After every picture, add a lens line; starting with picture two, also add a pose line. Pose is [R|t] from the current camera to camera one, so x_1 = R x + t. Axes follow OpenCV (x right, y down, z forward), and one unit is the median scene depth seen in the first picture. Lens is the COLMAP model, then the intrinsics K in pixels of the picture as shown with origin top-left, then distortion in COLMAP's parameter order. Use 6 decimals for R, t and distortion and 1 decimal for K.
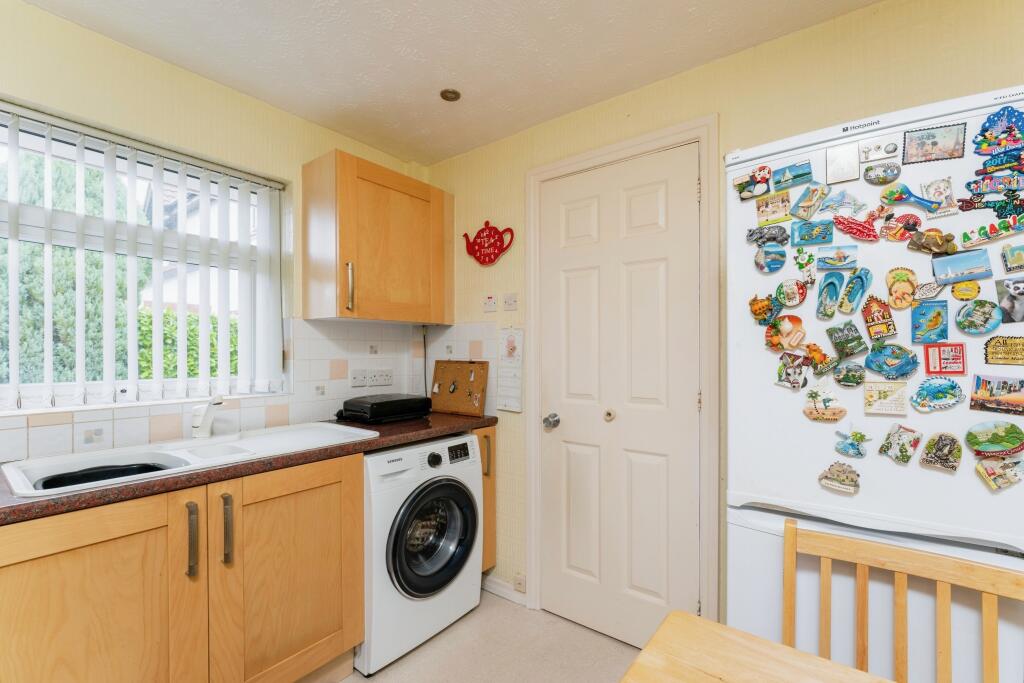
lens RADIAL K [[450.1, 0, 519.1], [0, 450.1, 349.5], [0, 0, 1]] dist [0.001431, 0.000252]
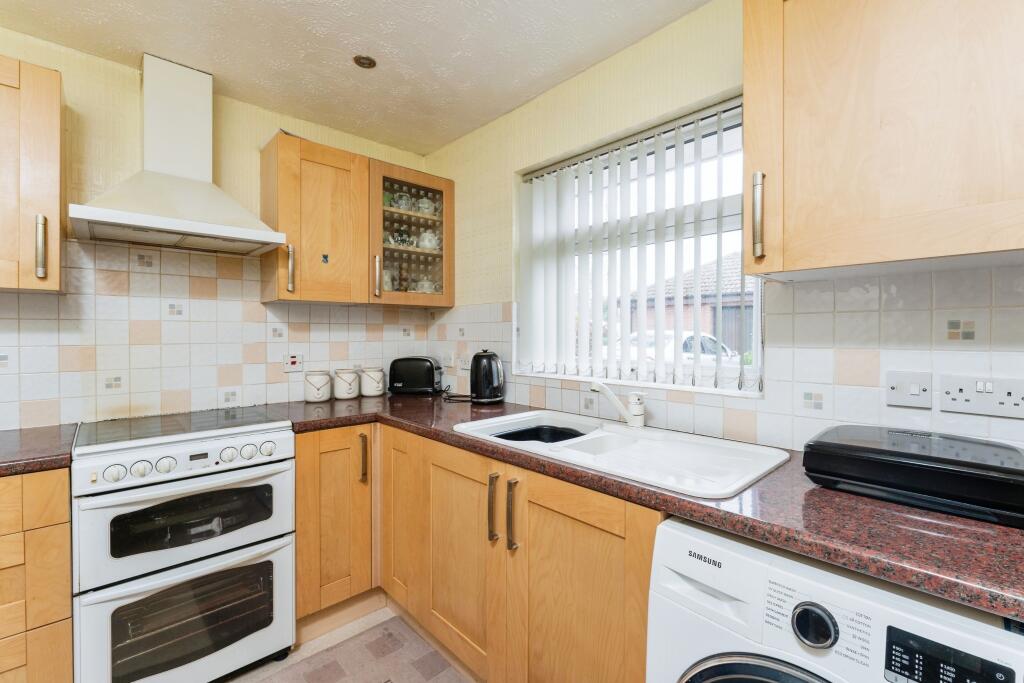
lens RADIAL K [[454.9, 0, 509.0], [0, 454.9, 335.6], [0, 0, 1]] dist [0.003833, 0.000189]
pose [[-0.171343, 0.014737, -0.985101, 0.234024], [0.009956, 0.999863, 0.013226, -0.005264], [0.985161, -0.007542, -0.171466, 0.830071]]
